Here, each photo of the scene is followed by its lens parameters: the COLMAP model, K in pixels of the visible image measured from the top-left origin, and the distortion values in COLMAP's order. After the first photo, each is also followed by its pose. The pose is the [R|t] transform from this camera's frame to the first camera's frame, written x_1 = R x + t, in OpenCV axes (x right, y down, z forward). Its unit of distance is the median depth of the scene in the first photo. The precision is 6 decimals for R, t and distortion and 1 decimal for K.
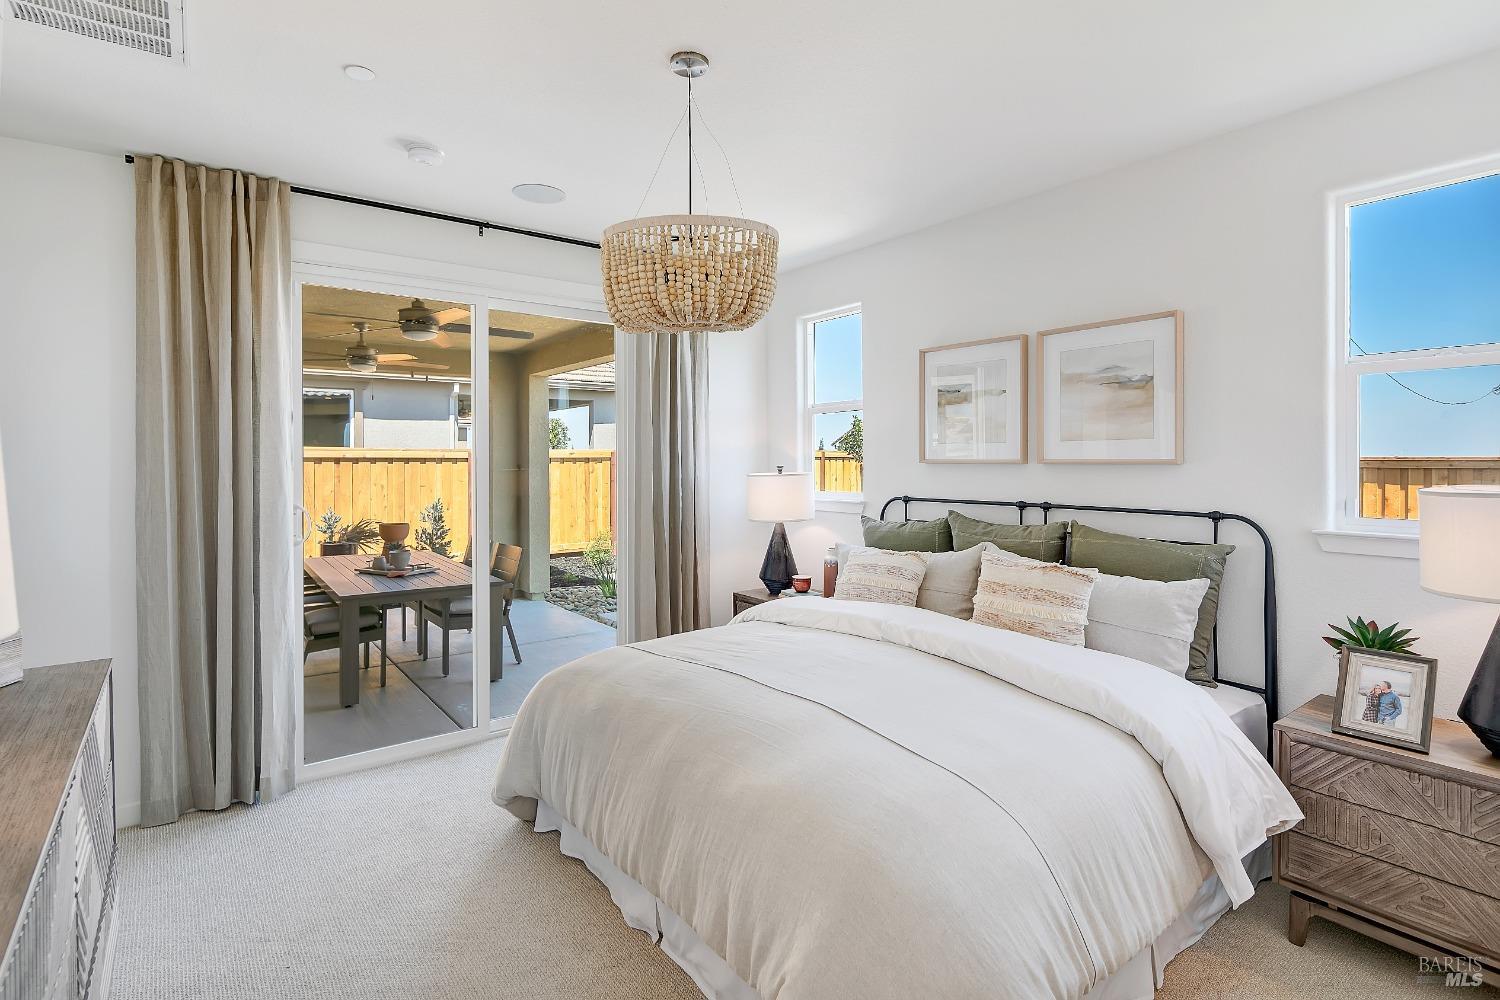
lens RADIAL K [[729.4, 0, 764.3], [0, 729.4, 461.9], [0, 0, 1]] dist [-0.000914, 0.000115]
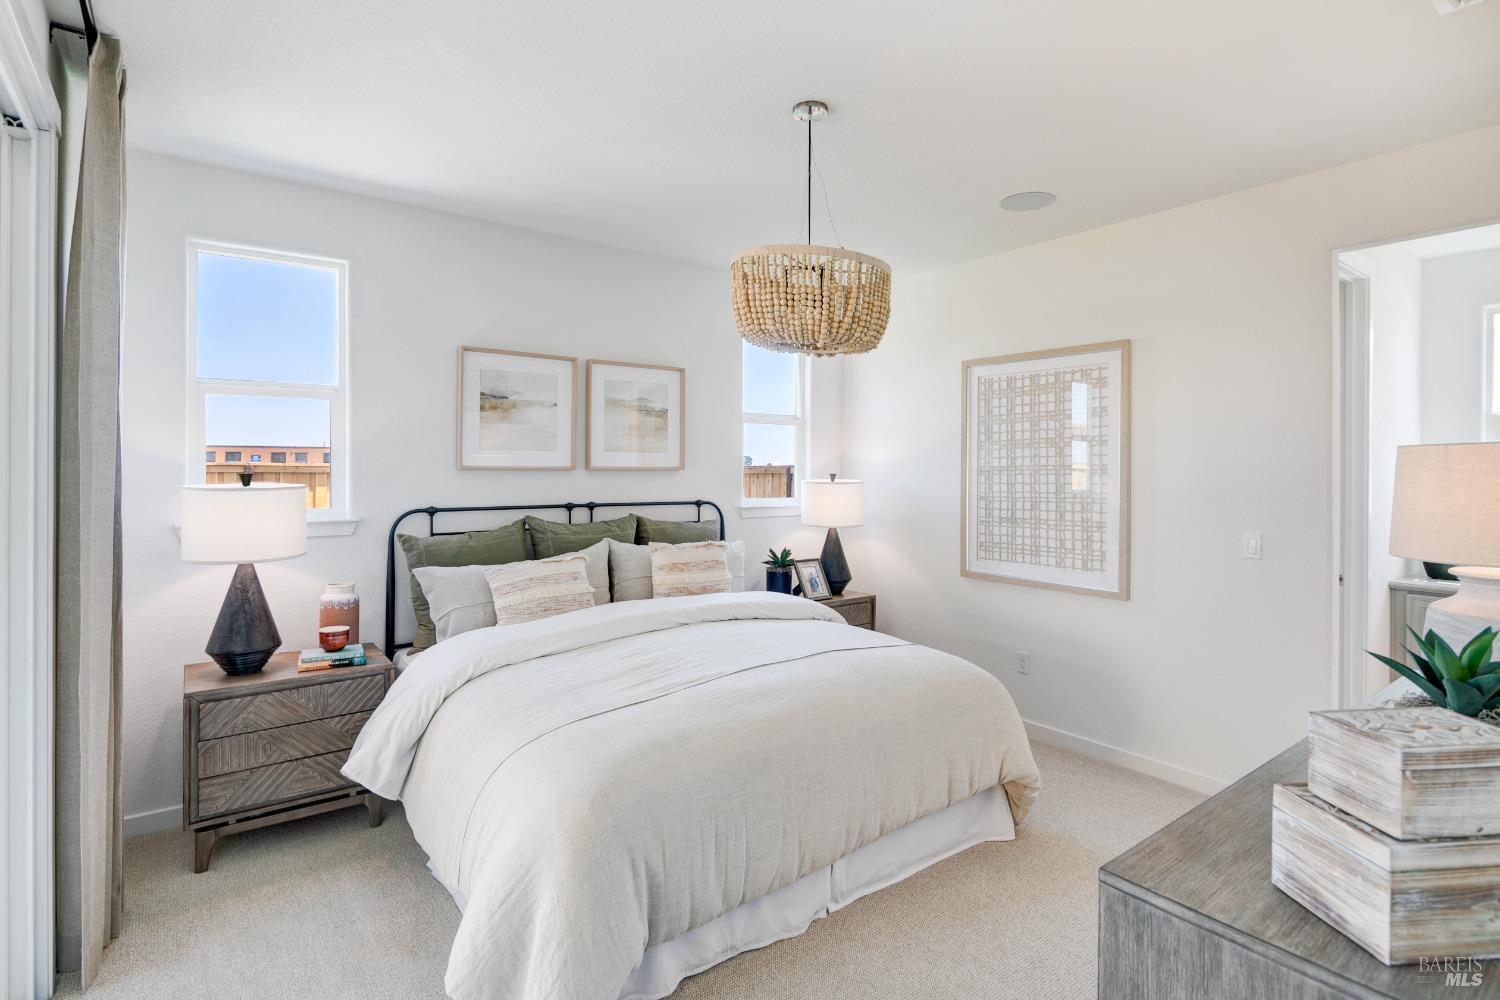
lens RADIAL K [[729.4, 0, 763.9], [0, 729.4, 474.7], [0, 0, 1]] dist [-0.000914, 0.000115]
pose [[0.000139, -0.004200, 0.999991, -0.878115], [-0.001493, 0.999990, 0.004200, 0.004977], [-0.999999, -0.001493, 0.000133, 0.774682]]
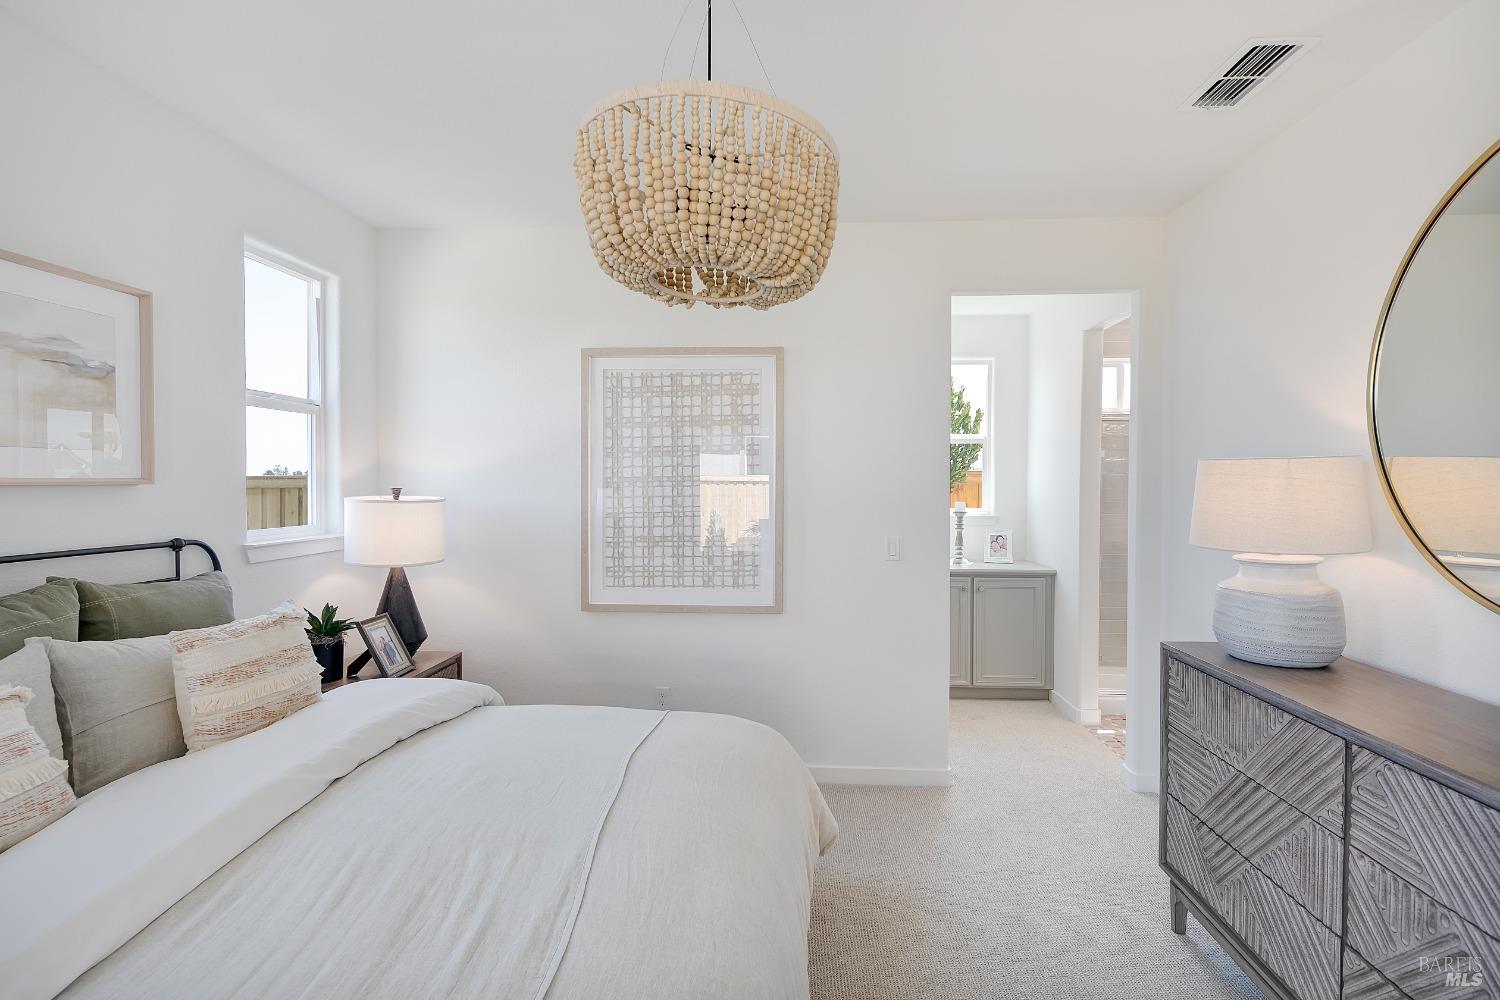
lens RADIAL K [[729.4, 0, 743.6], [0, 729.4, 494.8], [0, 0, 1]] dist [-0.000914, 0.000115]
pose [[-0.751989, -0.008061, 0.659126, -0.423198], [0.005346, 0.999818, 0.018326, 0.002384], [-0.659154, 0.017305, -0.751809, 1.091815]]
